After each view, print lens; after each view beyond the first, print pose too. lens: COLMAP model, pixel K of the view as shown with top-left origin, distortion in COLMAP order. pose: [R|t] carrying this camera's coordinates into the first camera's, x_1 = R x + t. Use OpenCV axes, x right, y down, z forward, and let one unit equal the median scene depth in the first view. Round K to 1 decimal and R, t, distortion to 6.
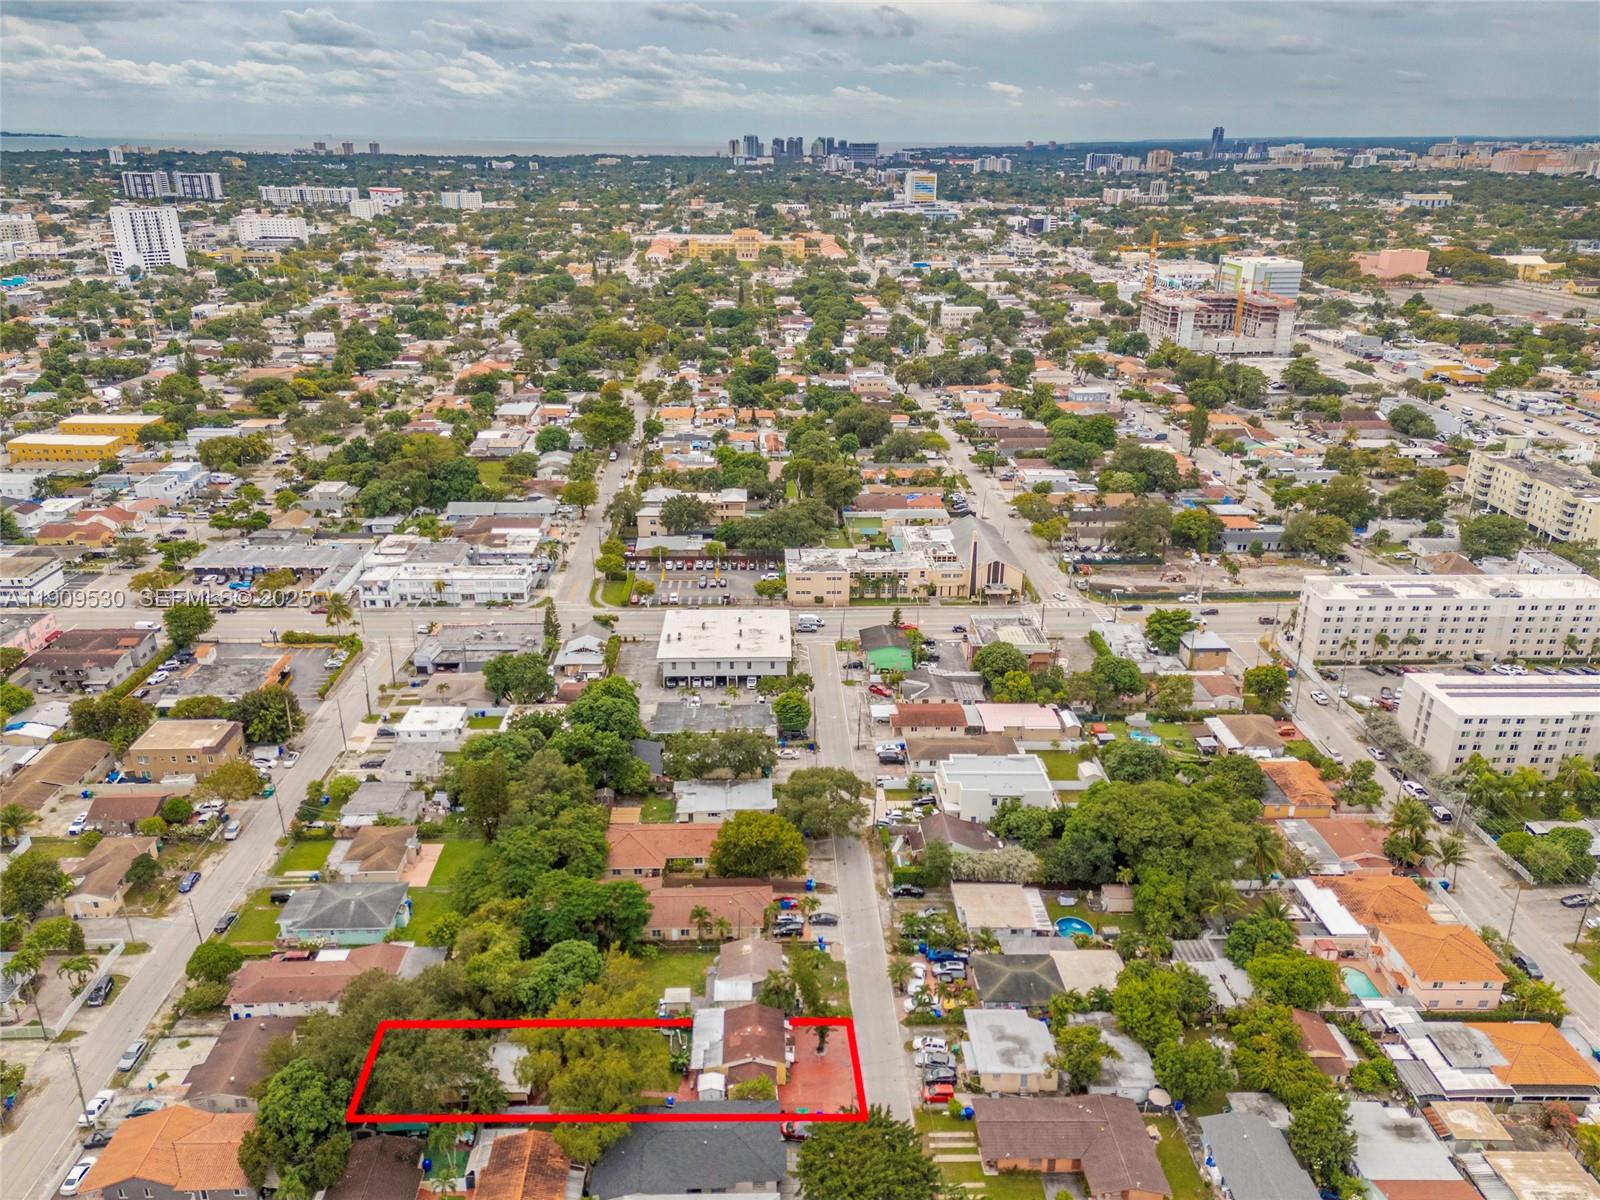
lens RADIAL K [[1187.4, 0, 792.9], [0, 1187.4, 601.3], [0, 0, 1]] dist [0.121319, -0.101864]
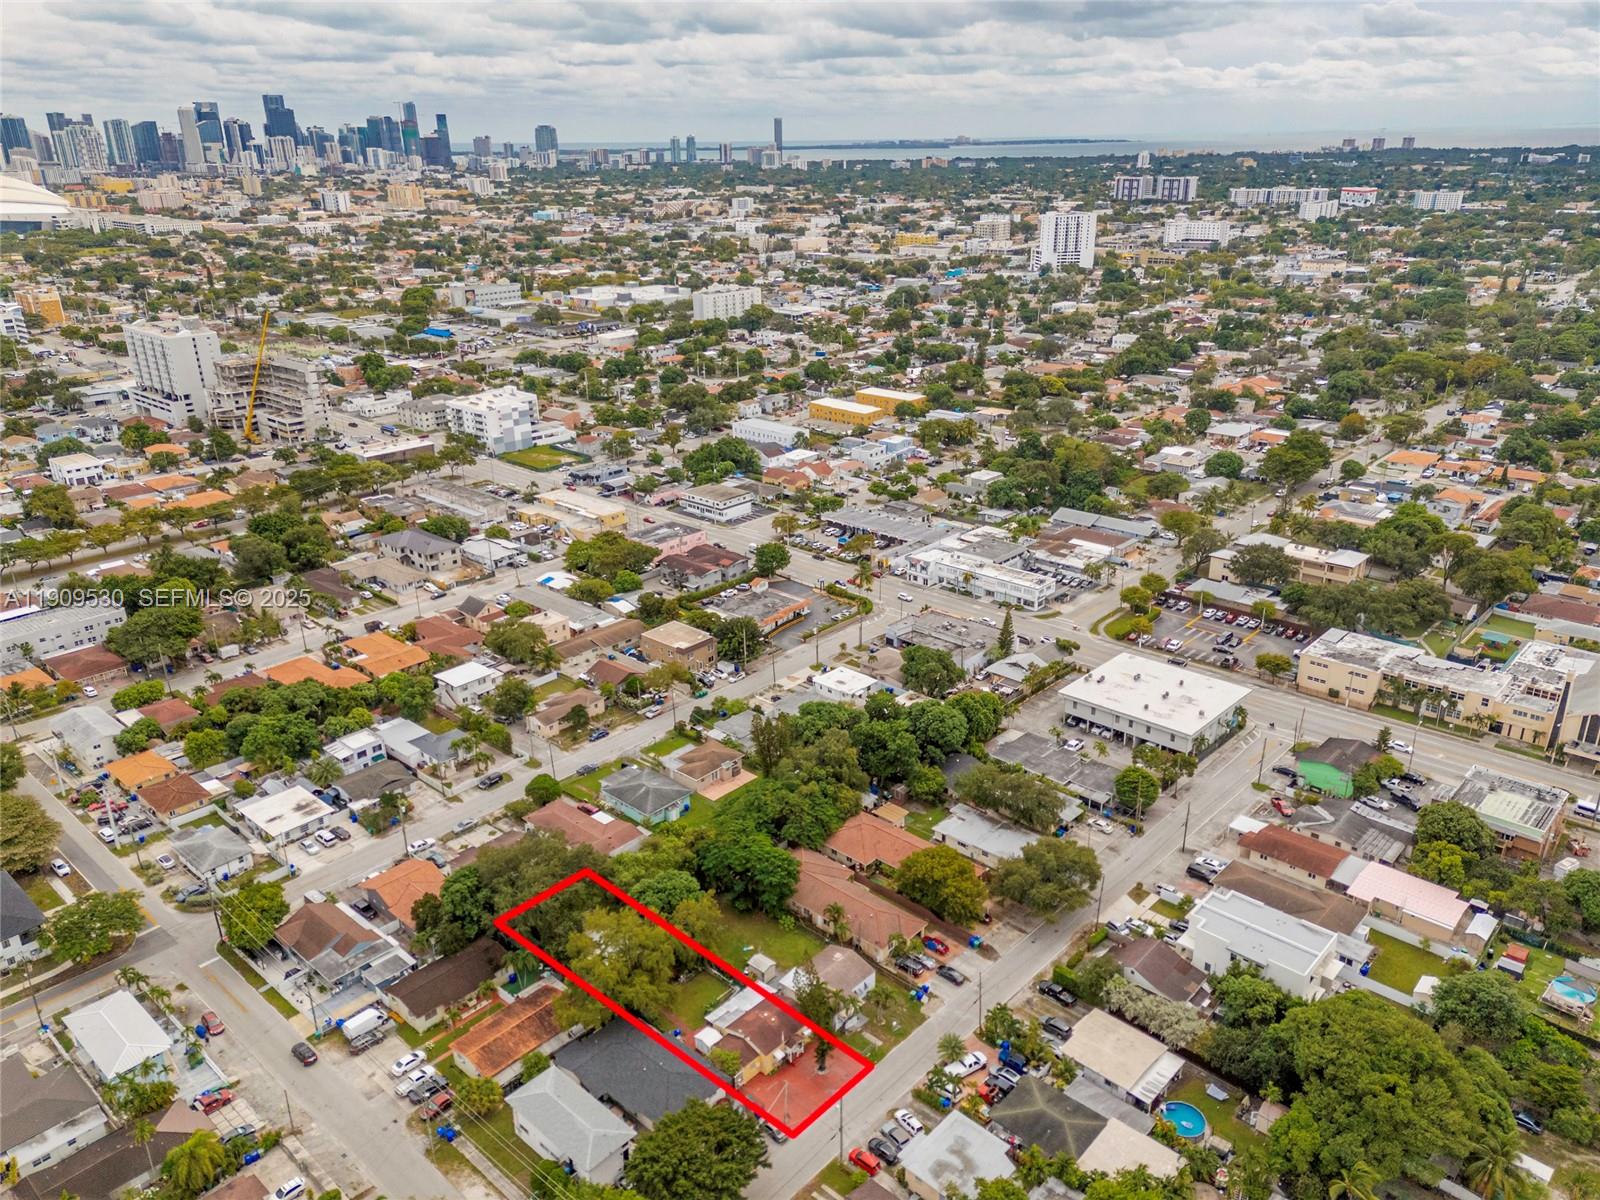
lens RADIAL K [[1187.4, 0, 792.9], [0, 1187.4, 601.3], [0, 0, 1]] dist [0.121319, -0.101864]
pose [[0.711379, 0.240708, -0.660303, 0.298702], [-0.238542, 0.966443, 0.095316, -0.054453], [0.661088, 0.089704, 0.744927, 0.089211]]
